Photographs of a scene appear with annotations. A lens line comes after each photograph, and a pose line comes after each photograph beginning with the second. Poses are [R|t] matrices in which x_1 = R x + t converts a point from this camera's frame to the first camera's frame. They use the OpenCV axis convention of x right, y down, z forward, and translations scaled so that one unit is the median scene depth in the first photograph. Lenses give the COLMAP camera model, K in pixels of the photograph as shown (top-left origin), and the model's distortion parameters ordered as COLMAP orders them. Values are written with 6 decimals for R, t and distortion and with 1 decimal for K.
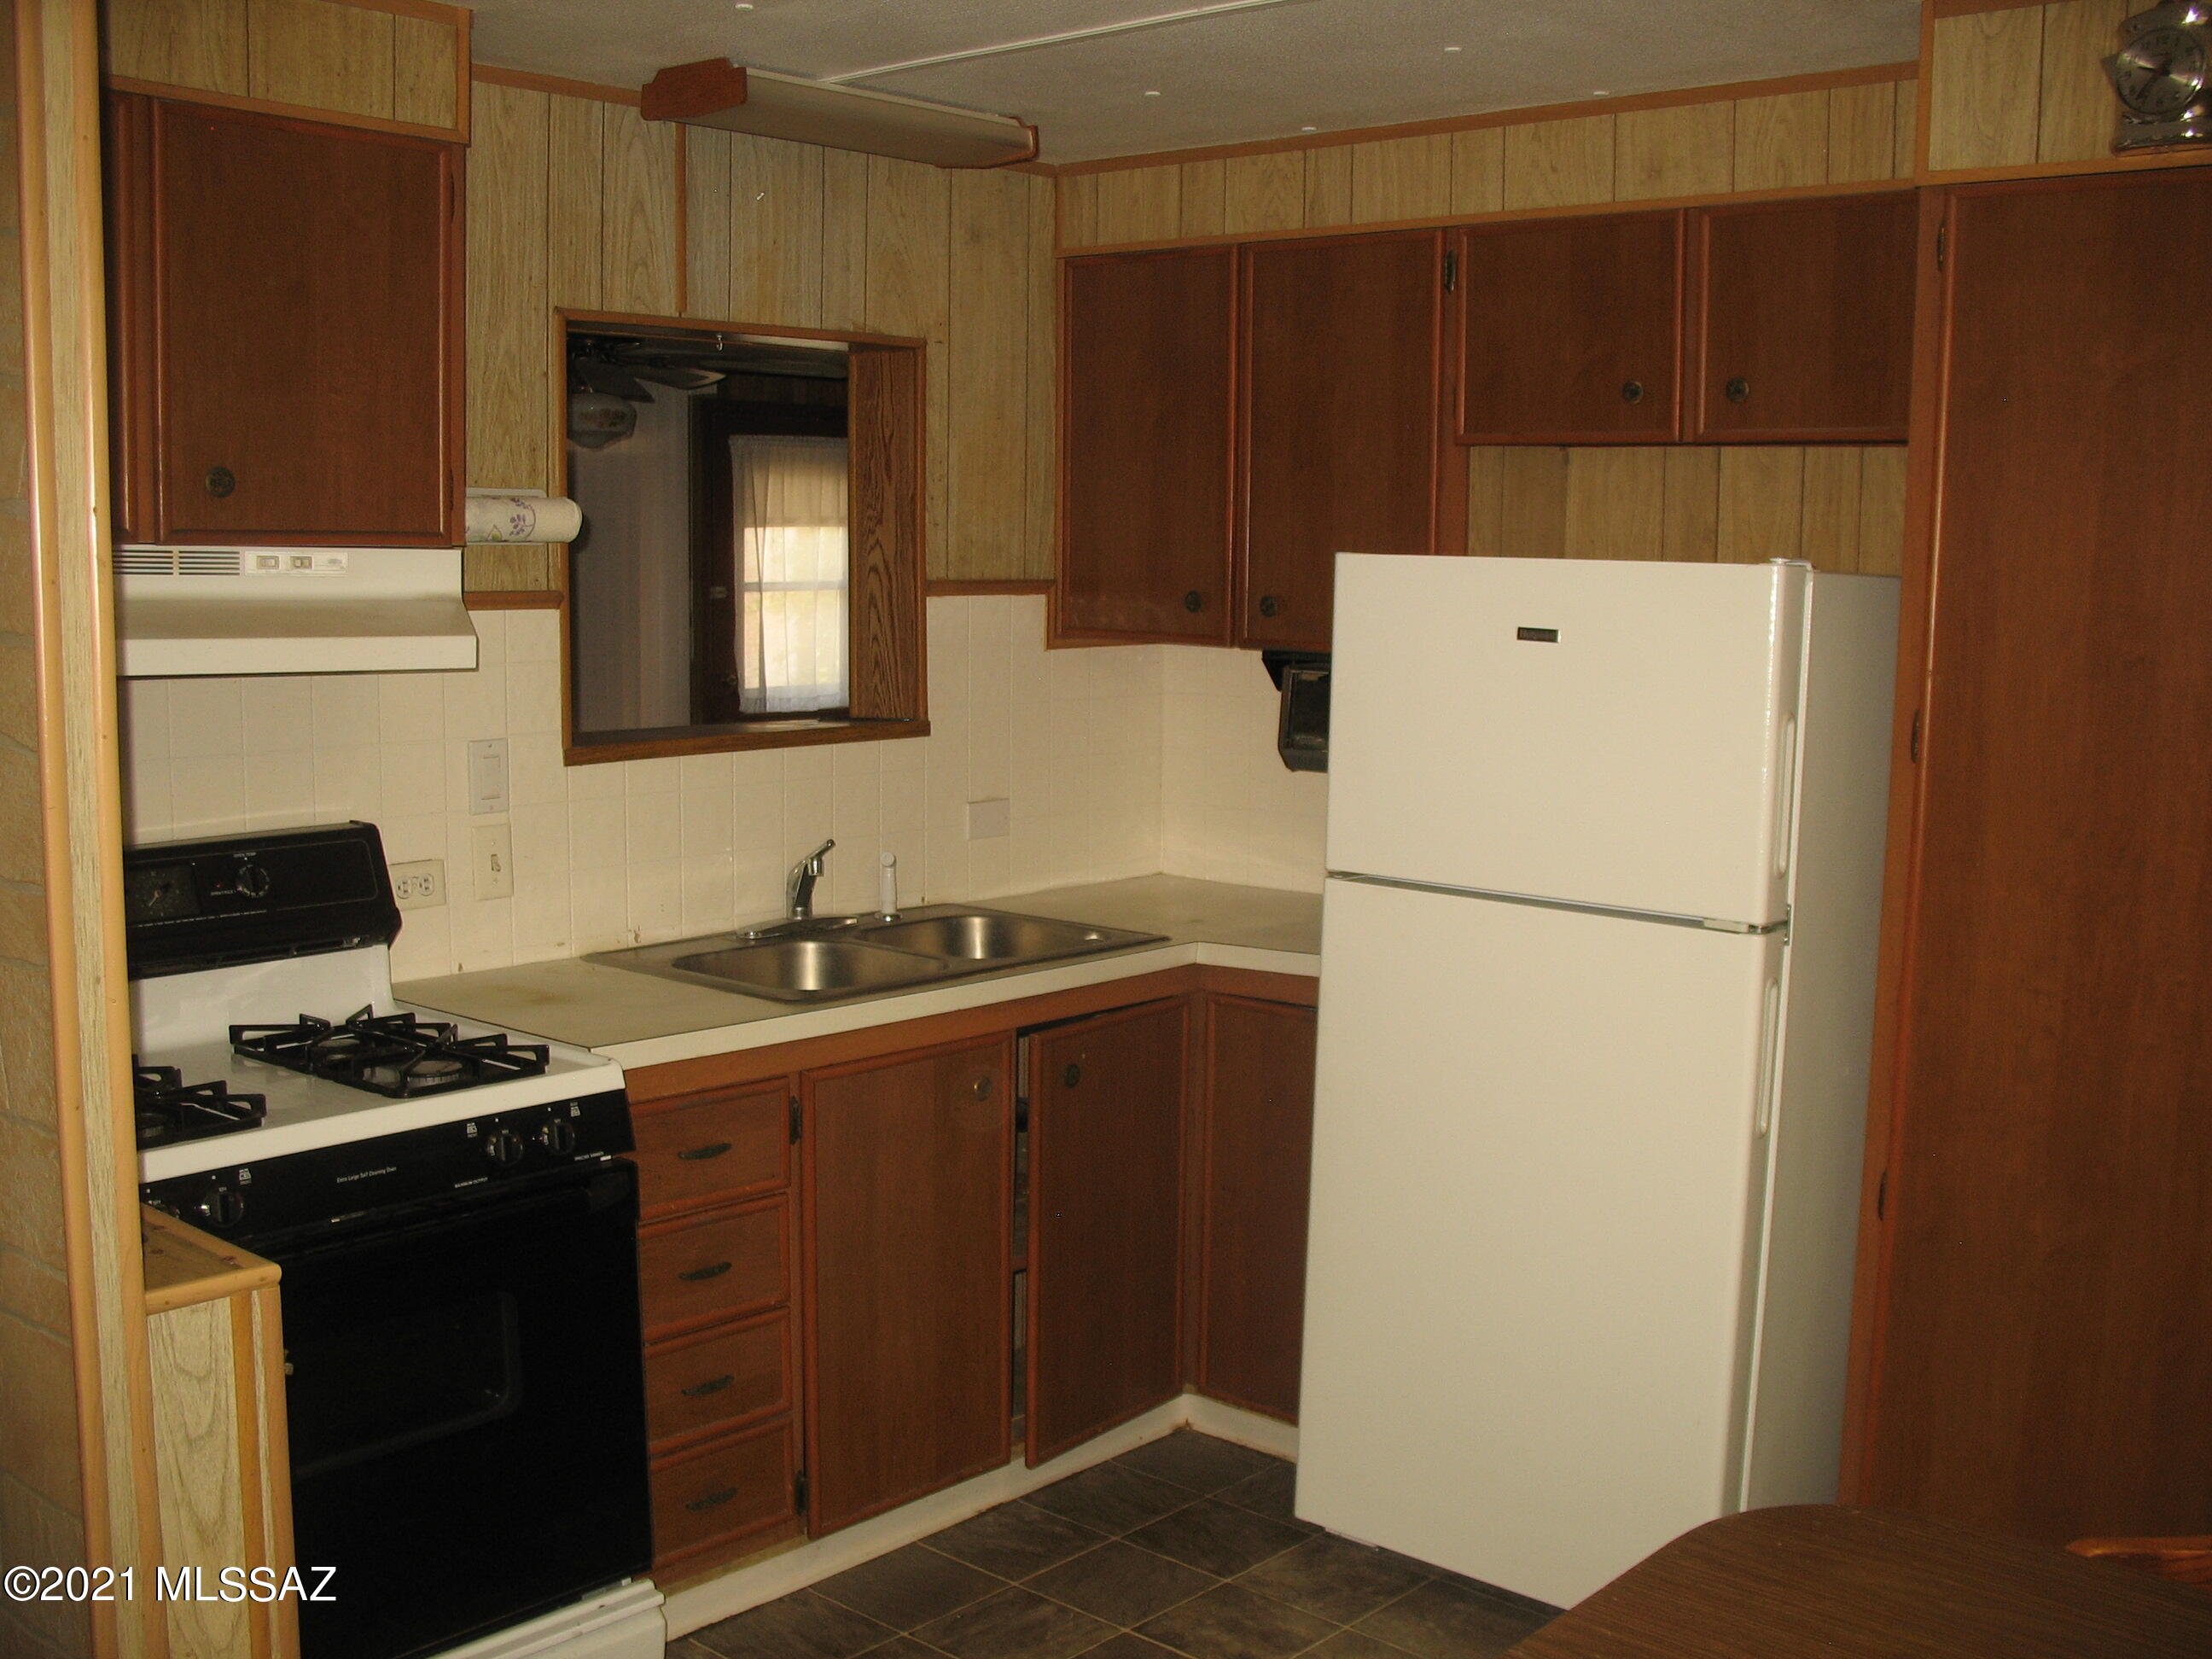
lens RADIAL K [[2308.0, 0, 1106.0], [0, 2308.0, 829.5], [0, 0, 1]] dist [-0.193273, 0.241482]
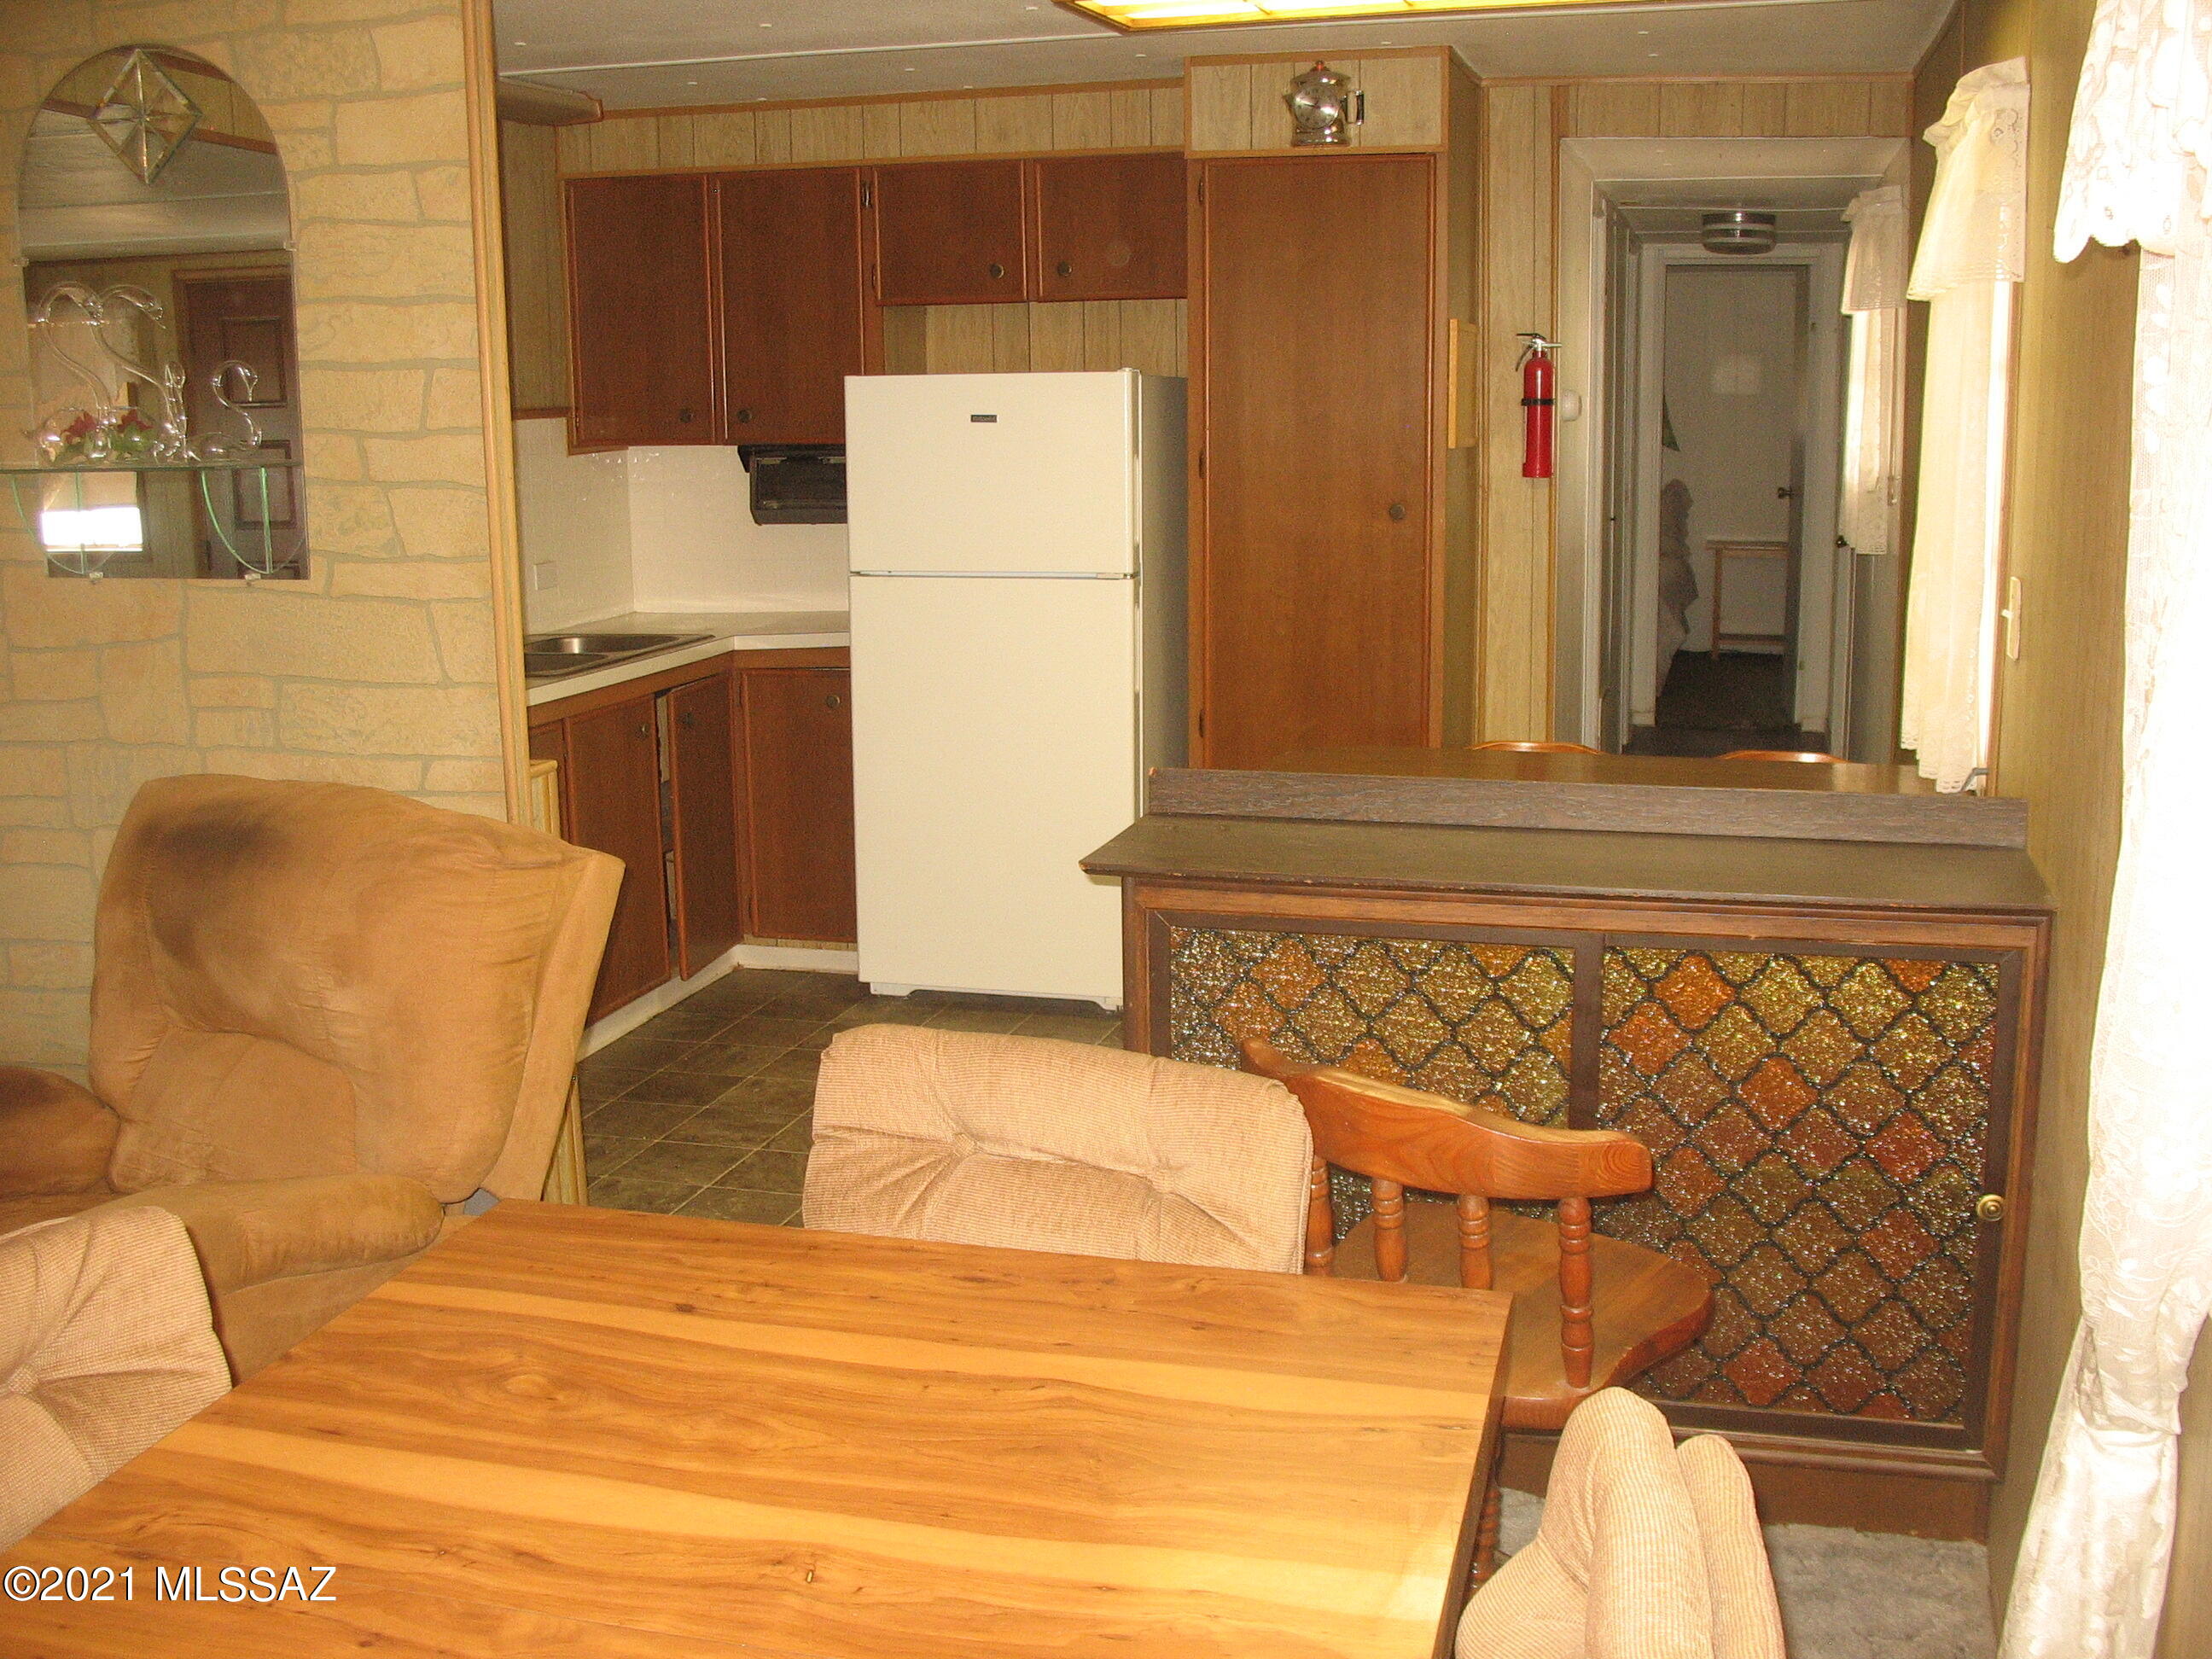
lens RADIAL K [[2308.0, 0, 1106.0], [0, 2308.0, 829.5], [0, 0, 1]] dist [-0.193273, 0.241482]
pose [[0.898502, -0.111962, 0.424450, -0.426590], [0.081493, 0.992662, 0.089336, 0.064525], [-0.431338, -0.045679, 0.901033, -0.517925]]
